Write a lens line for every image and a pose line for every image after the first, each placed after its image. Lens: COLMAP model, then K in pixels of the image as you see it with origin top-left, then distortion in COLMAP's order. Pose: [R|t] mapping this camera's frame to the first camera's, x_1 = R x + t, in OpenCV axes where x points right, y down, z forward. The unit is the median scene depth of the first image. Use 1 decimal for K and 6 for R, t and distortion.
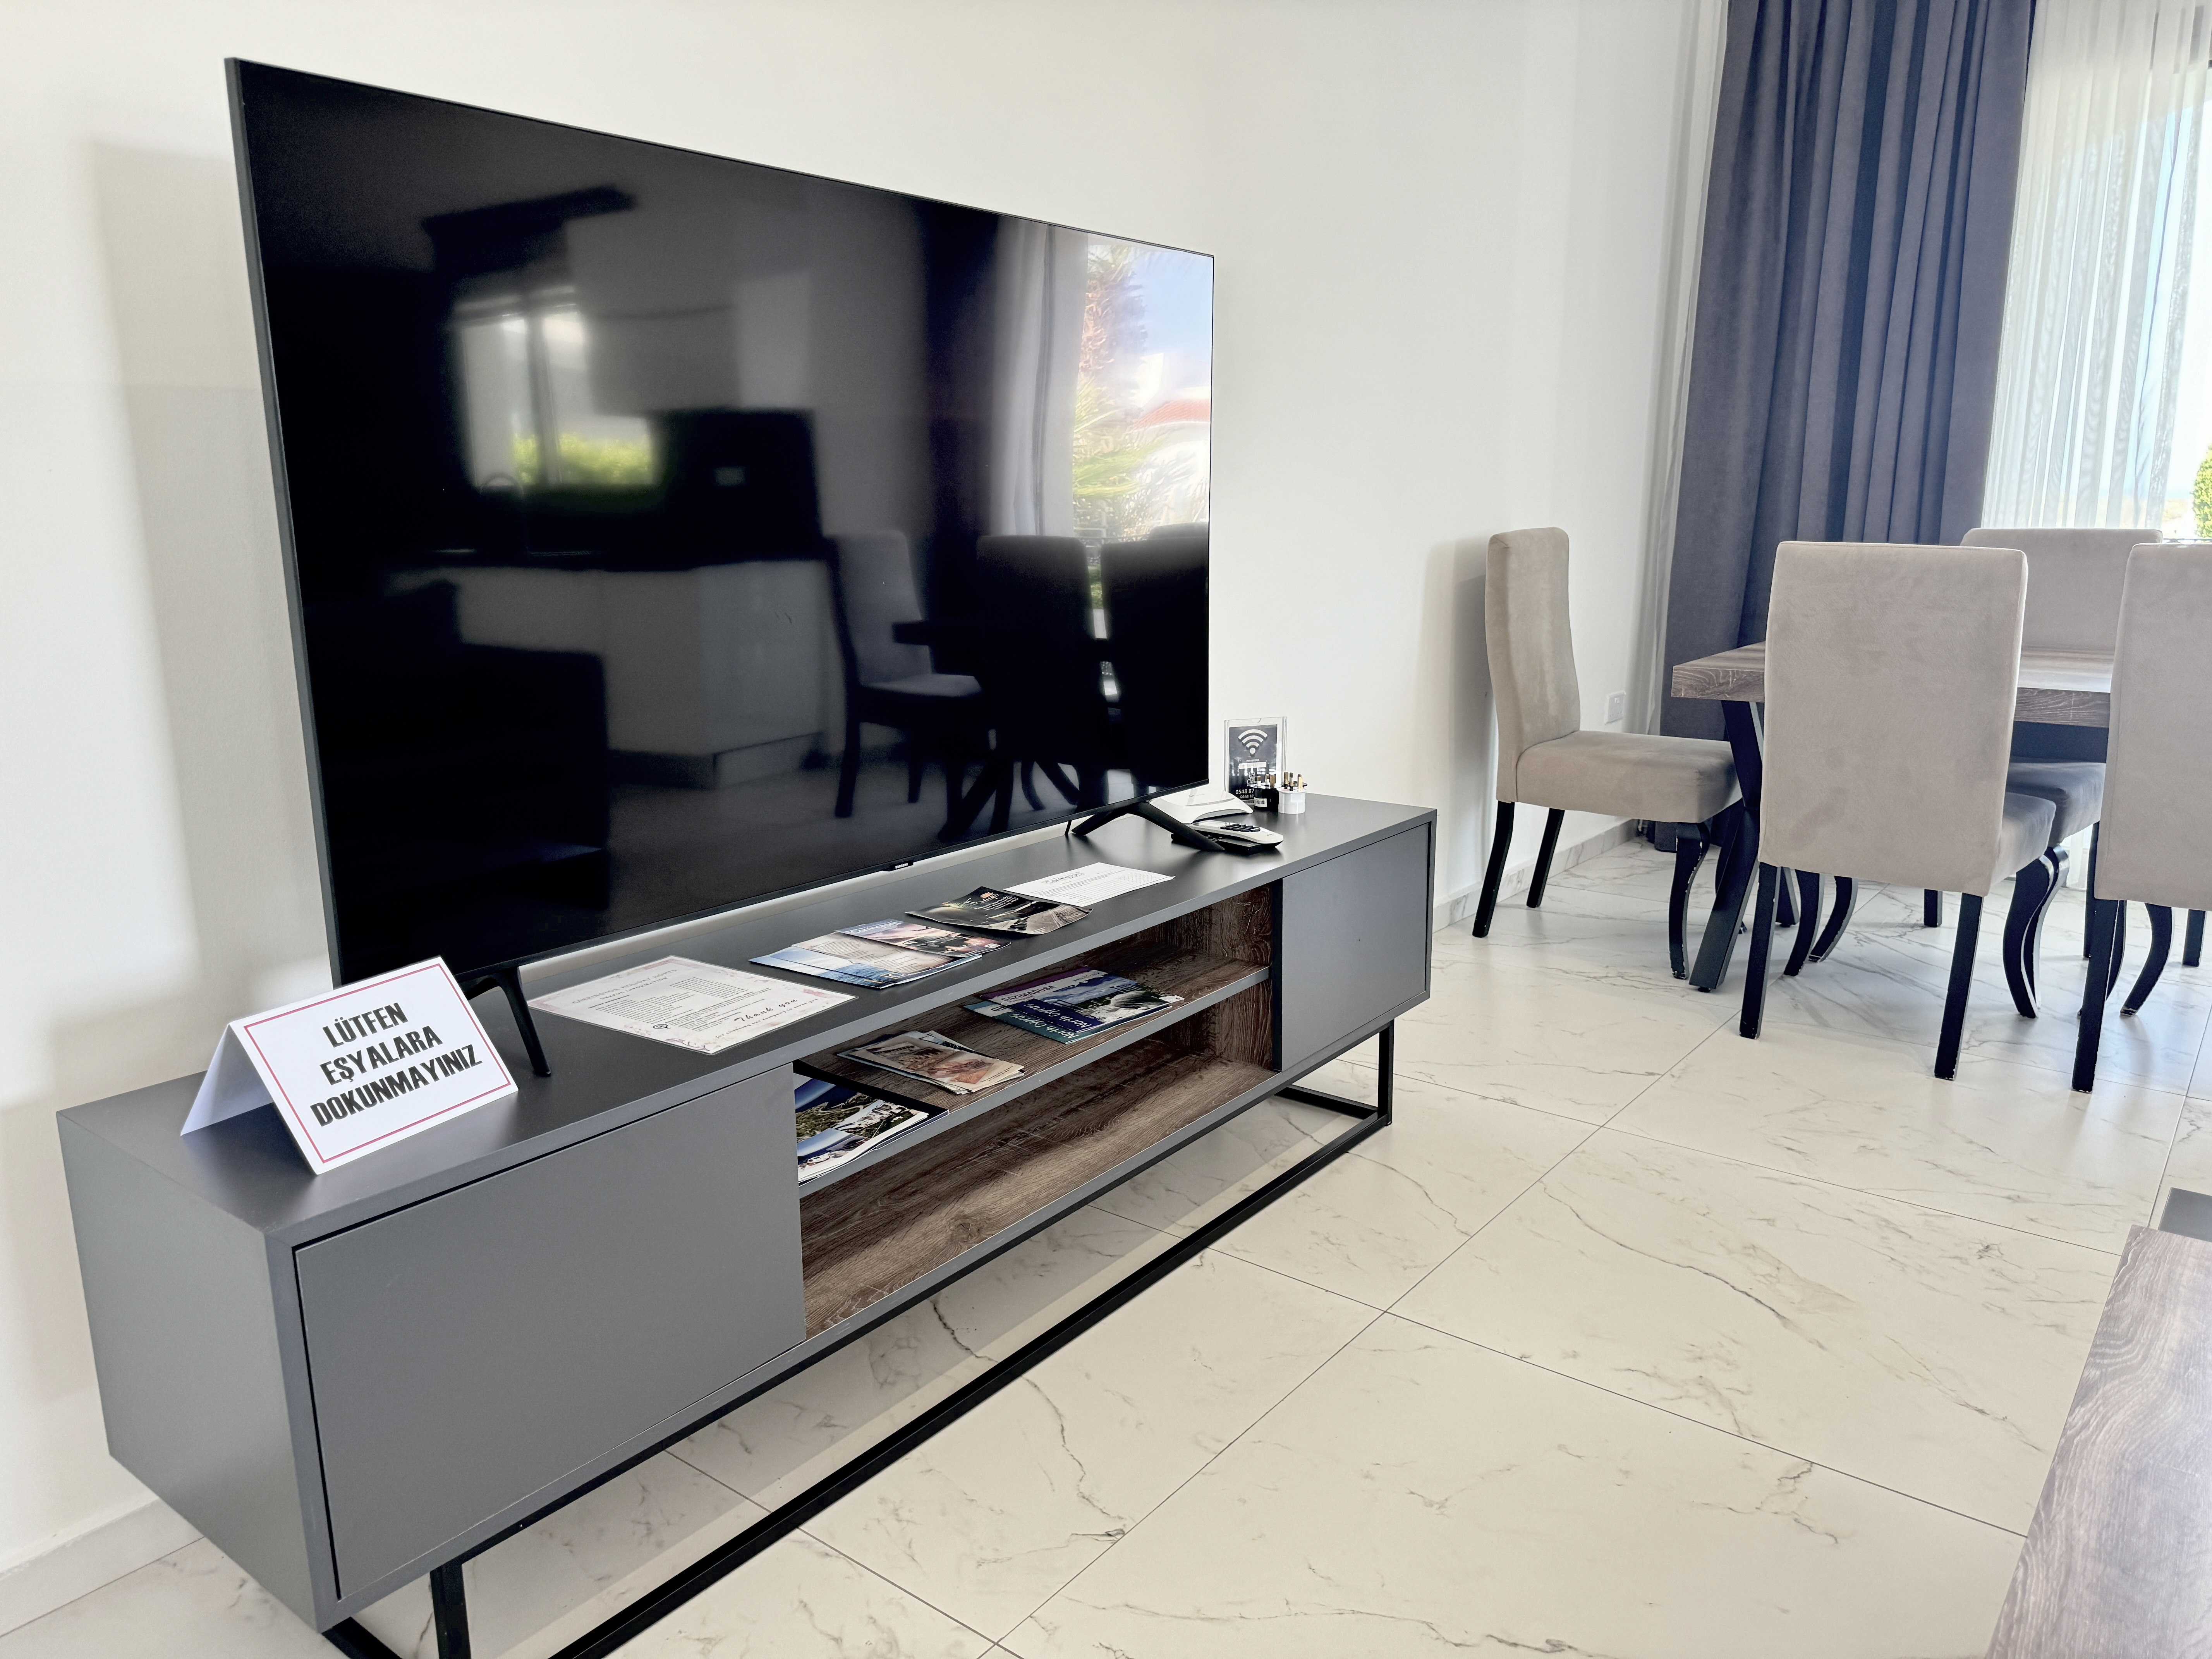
lens RADIAL K [[1558.4, 0, 1106.7], [0, 1558.4, 826.4], [0, 0, 1]] dist [0.059484, -0.067723]
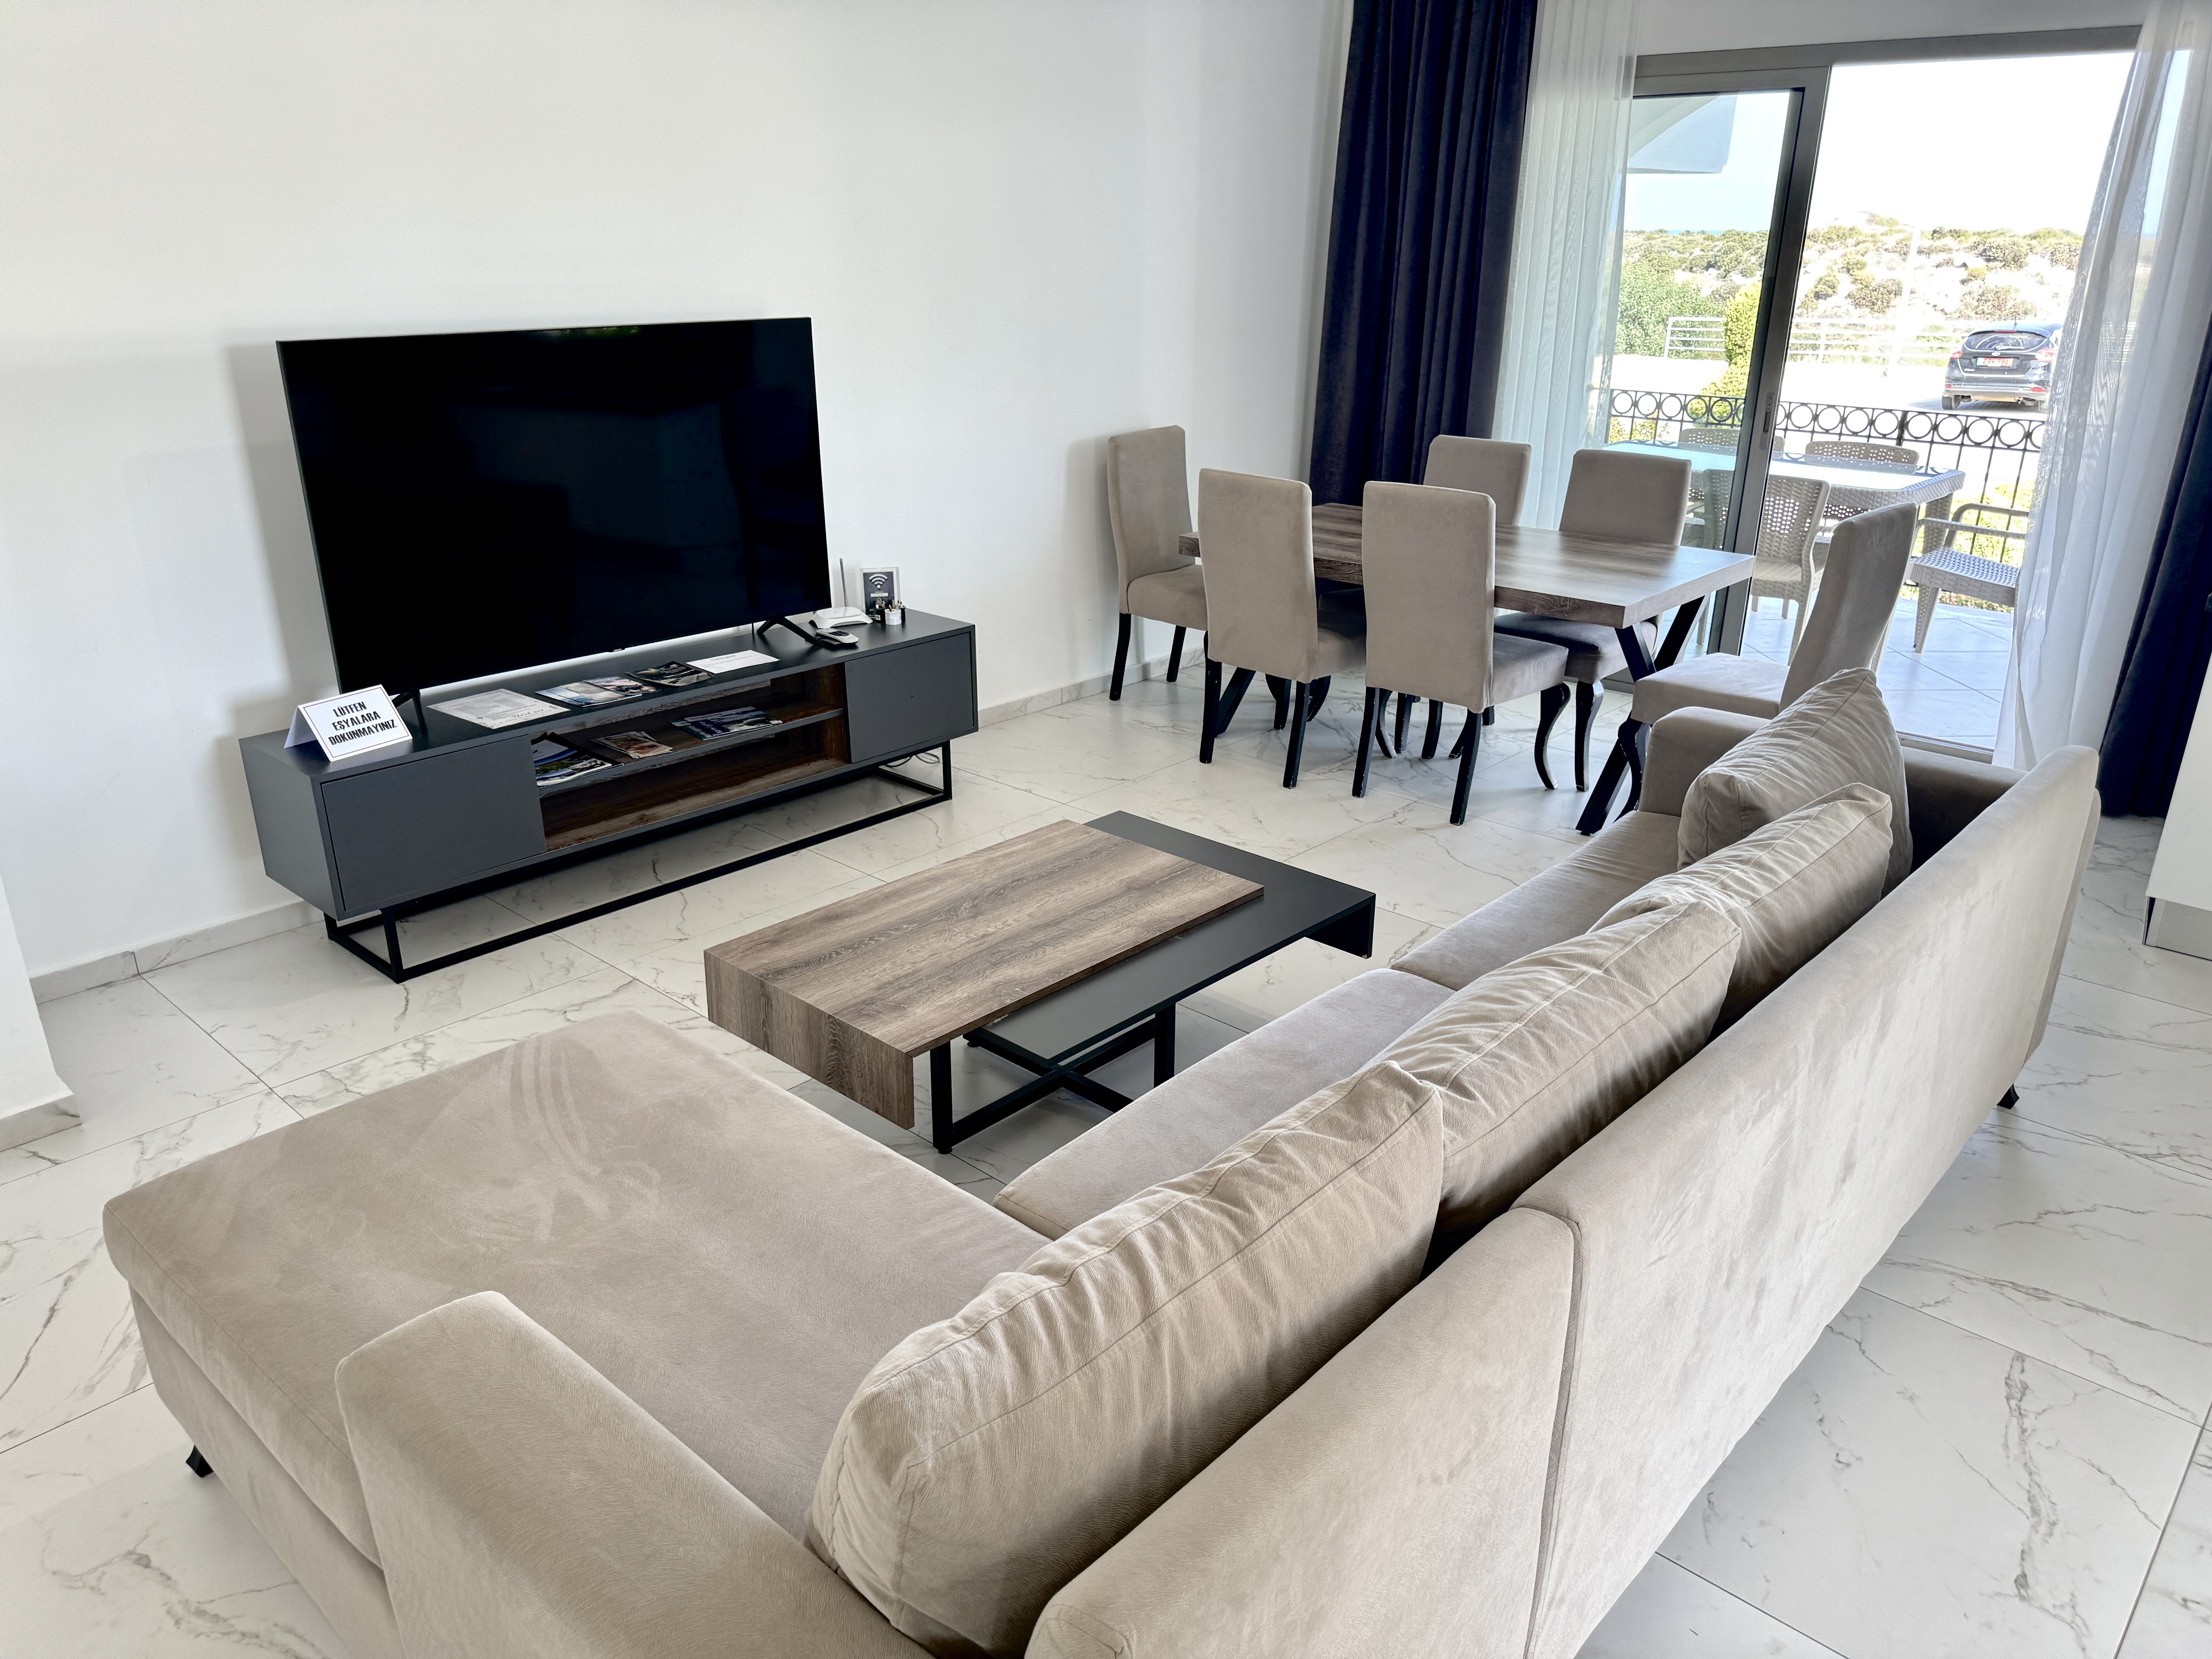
lens RADIAL K [[1558.4, 0, 1102.3], [0, 1558.4, 844.5], [0, 0, 1]] dist [0.059484, -0.067723]
pose [[0.996097, 0.040826, -0.078254, 0.764117], [-0.027435, 0.985891, 0.165123, -0.091692], [0.083891, -0.162332, 0.983164, -1.161078]]
